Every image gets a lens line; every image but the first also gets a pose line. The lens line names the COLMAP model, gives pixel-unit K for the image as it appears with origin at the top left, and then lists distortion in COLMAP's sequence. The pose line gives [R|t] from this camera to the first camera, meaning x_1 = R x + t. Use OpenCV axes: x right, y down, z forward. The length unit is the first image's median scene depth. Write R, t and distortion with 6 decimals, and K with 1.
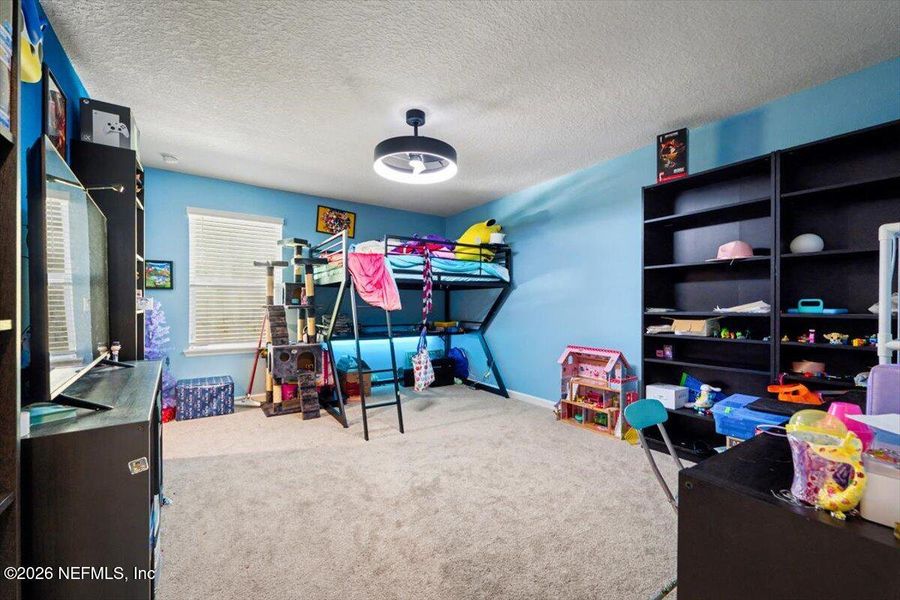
lens RADIAL K [[369.1, 0, 452.8], [0, 369.1, 303.0], [0, 0, 1]] dist [-0.000550, -0.000116]
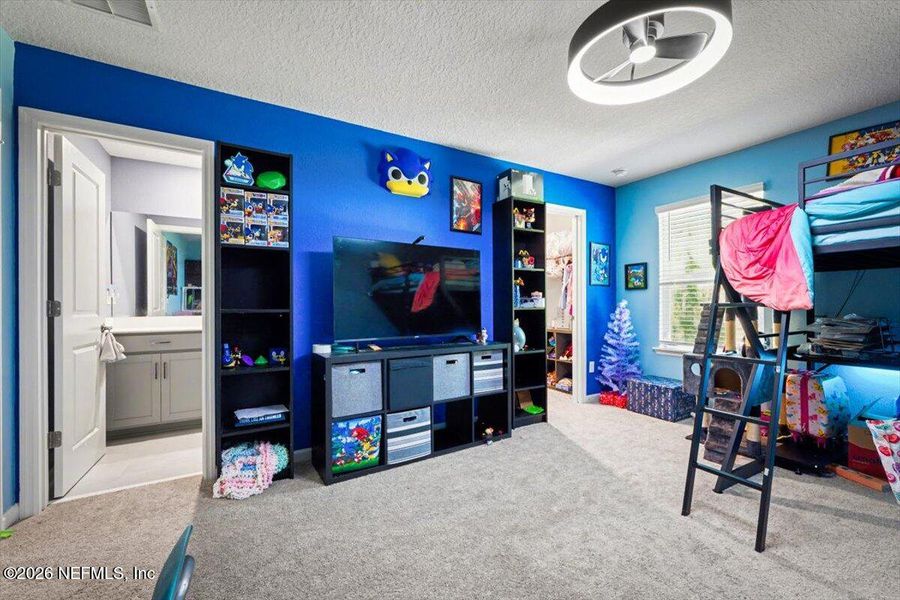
lens RADIAL K [[369.1, 0, 452.8], [0, 369.1, 303.0], [0, 0, 1]] dist [-0.000550, -0.000116]
pose [[-0.072893, -0.002194, -0.997337, 0.374578], [0.008994, 0.999955, -0.002858, 0.002538], [0.997299, -0.009179, -0.072870, 0.559088]]
